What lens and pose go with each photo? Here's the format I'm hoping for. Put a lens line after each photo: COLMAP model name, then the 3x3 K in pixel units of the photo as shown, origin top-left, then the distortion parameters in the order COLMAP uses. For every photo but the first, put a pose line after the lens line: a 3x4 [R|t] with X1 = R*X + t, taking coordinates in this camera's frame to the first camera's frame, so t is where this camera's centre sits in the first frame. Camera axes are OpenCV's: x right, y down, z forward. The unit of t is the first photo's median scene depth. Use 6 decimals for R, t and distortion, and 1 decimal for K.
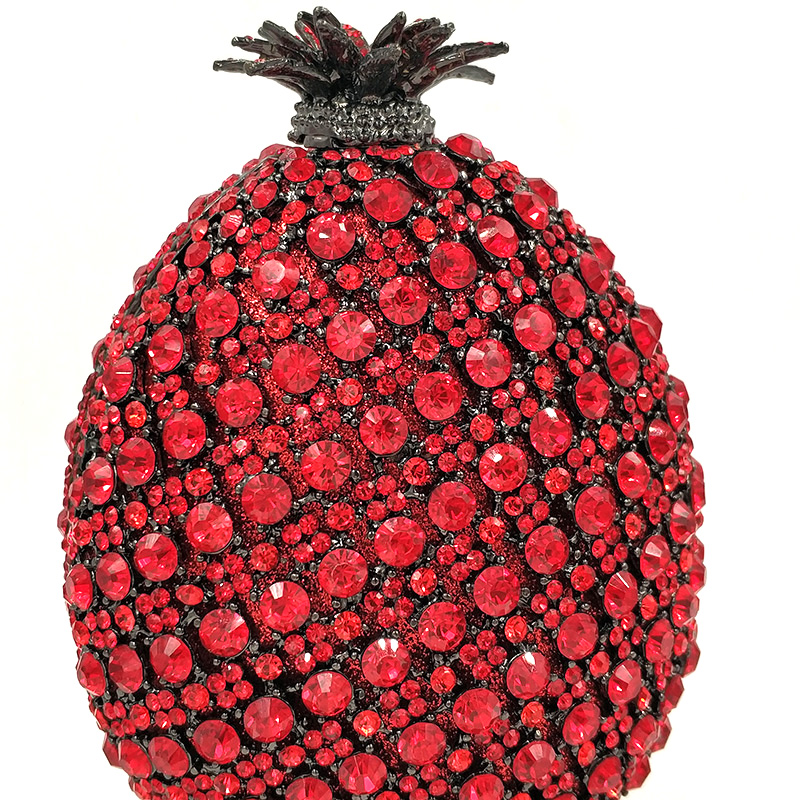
lens RADIAL K [[947.9, 0, 374.6], [0, 947.9, 400.1], [0, 0, 1]] dist [0.054433, 0.000000]
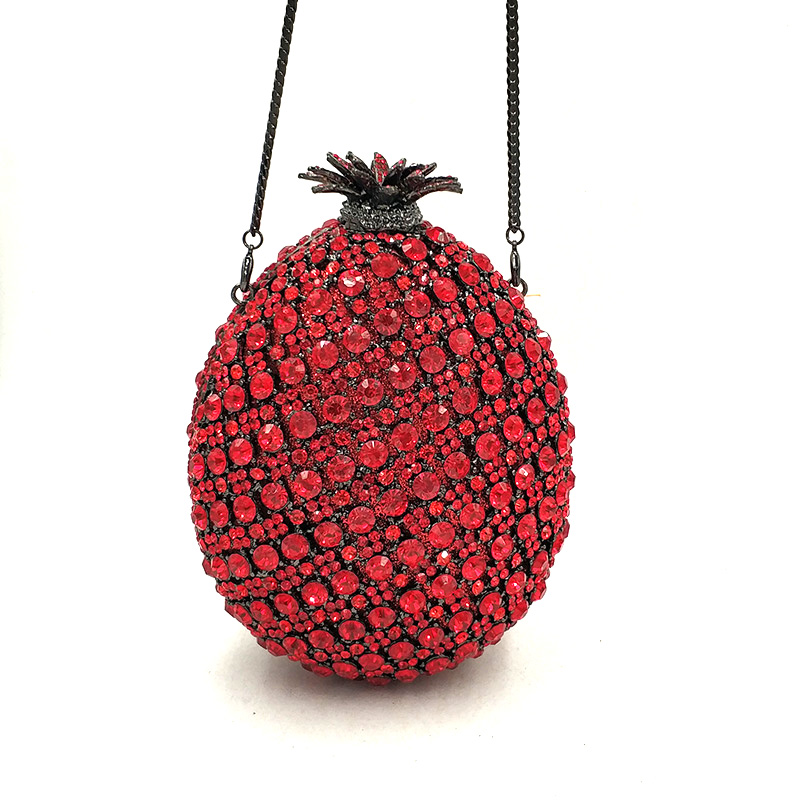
lens RADIAL K [[830.0, 0, 432.6], [0, 830.0, 340.0], [0, 0, 1]] dist [0.051940, 0.000000]
pose [[0.996565, 0.078410, -0.026642, 0.156498], [-0.078952, 0.996679, -0.019925, -0.043746], [0.024991, 0.021960, 0.999446, -0.568942]]
